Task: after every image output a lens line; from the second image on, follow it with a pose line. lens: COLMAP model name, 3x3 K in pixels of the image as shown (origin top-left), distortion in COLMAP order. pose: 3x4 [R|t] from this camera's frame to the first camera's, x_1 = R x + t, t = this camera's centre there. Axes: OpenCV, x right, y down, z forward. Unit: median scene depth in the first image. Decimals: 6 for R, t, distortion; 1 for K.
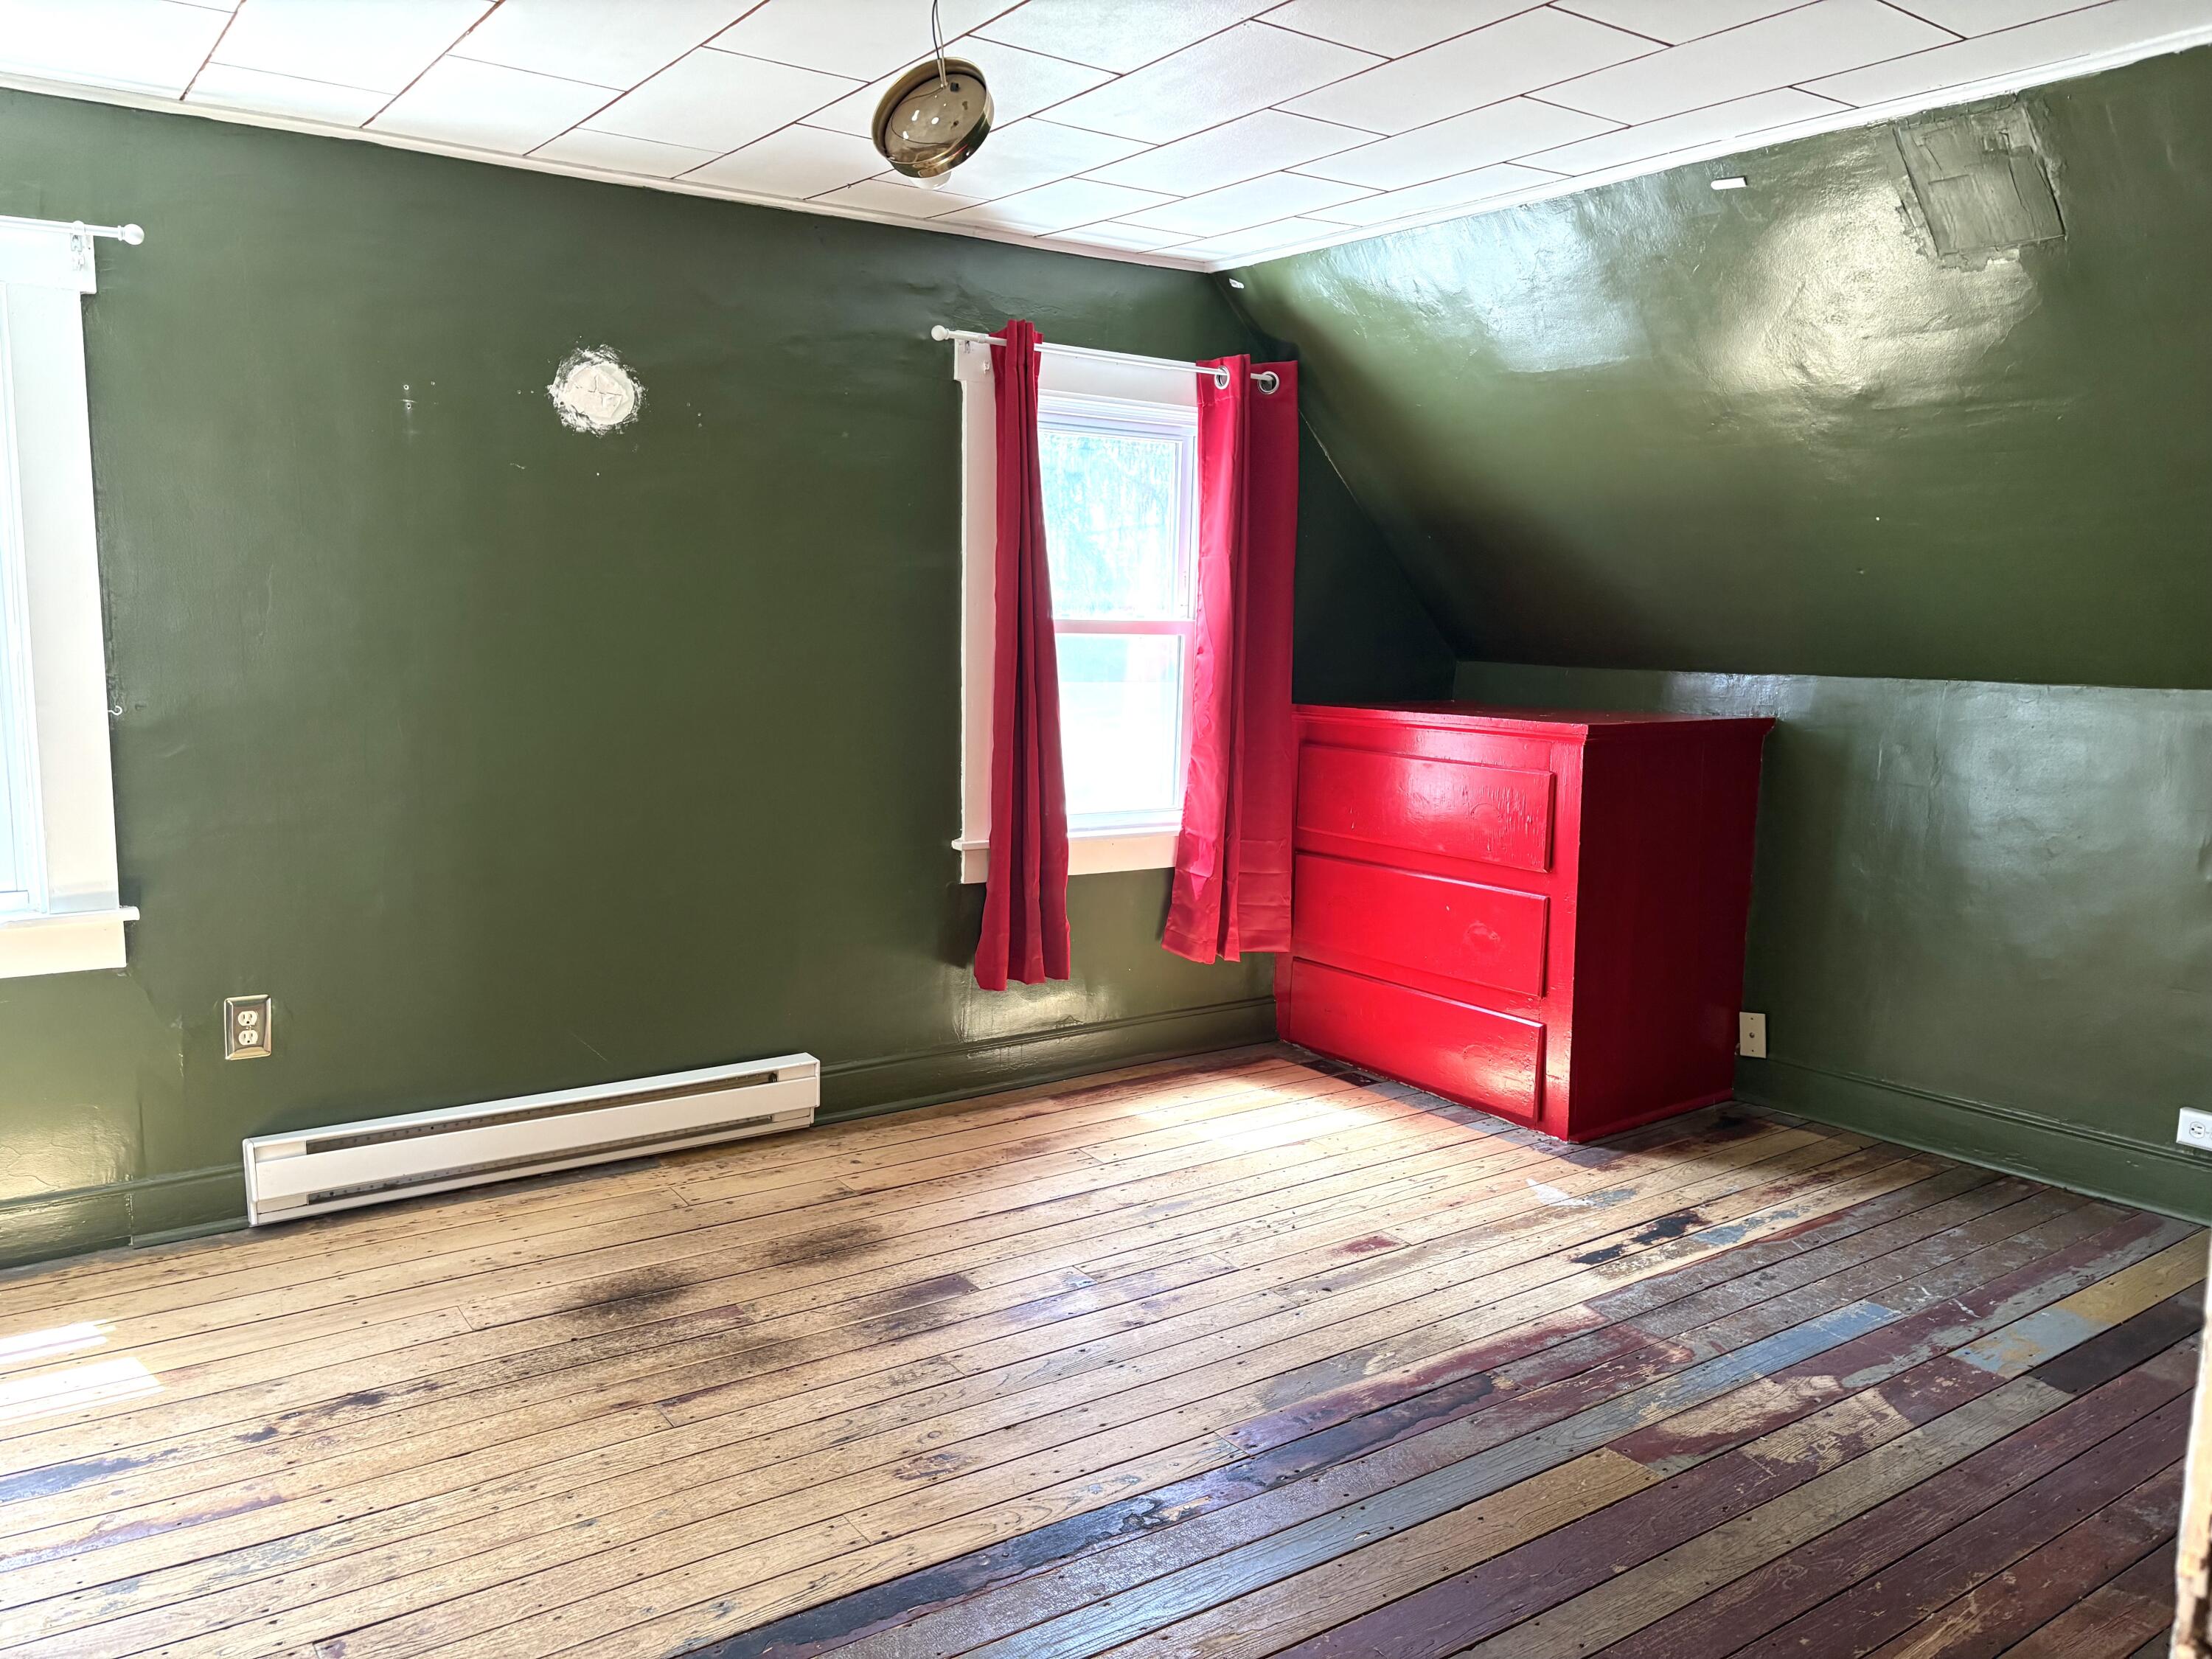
lens RADIAL K [[1682.1, 0, 1093.1], [0, 1682.1, 841.4], [0, 0, 1]] dist [0.042085, -0.028111]
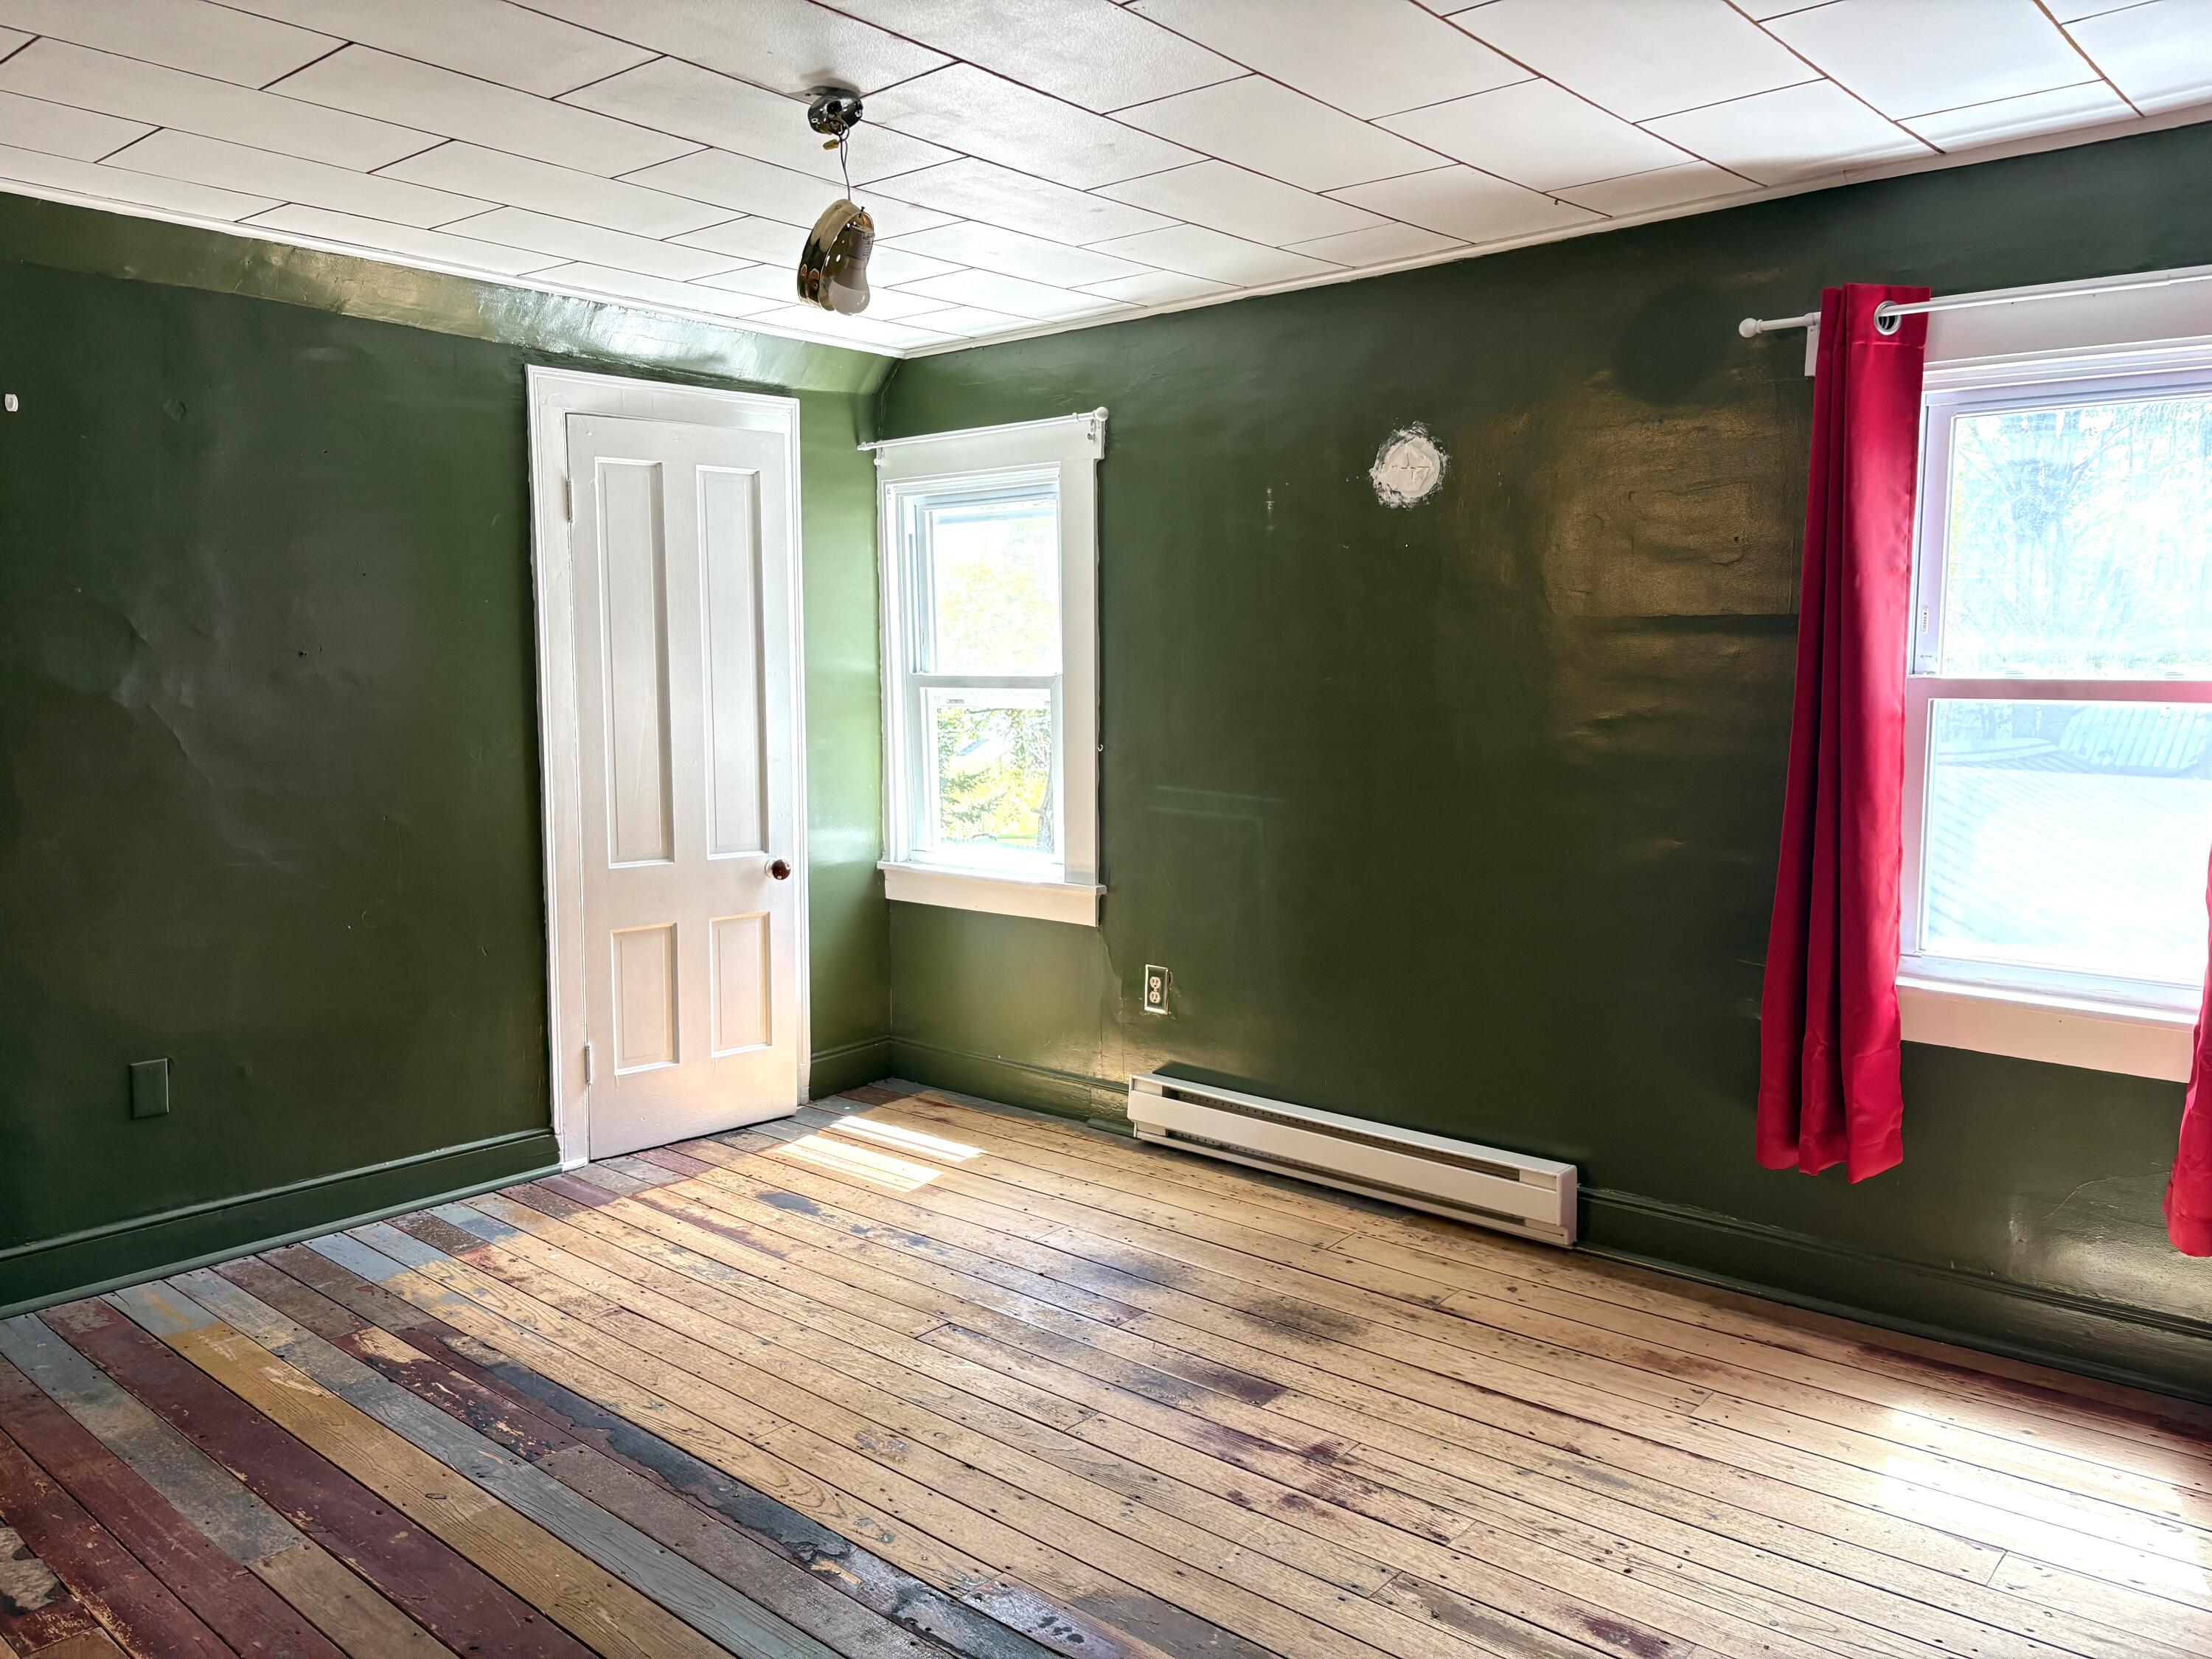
lens RADIAL K [[1682.1, 0, 1093.1], [0, 1682.1, 841.4], [0, 0, 1]] dist [0.042085, -0.028111]
pose [[0.243632, 0.102358, -0.964451, 0.724700], [-0.125760, 0.989354, 0.073232, -0.092795], [0.961680, 0.103448, 0.253911, 0.598066]]
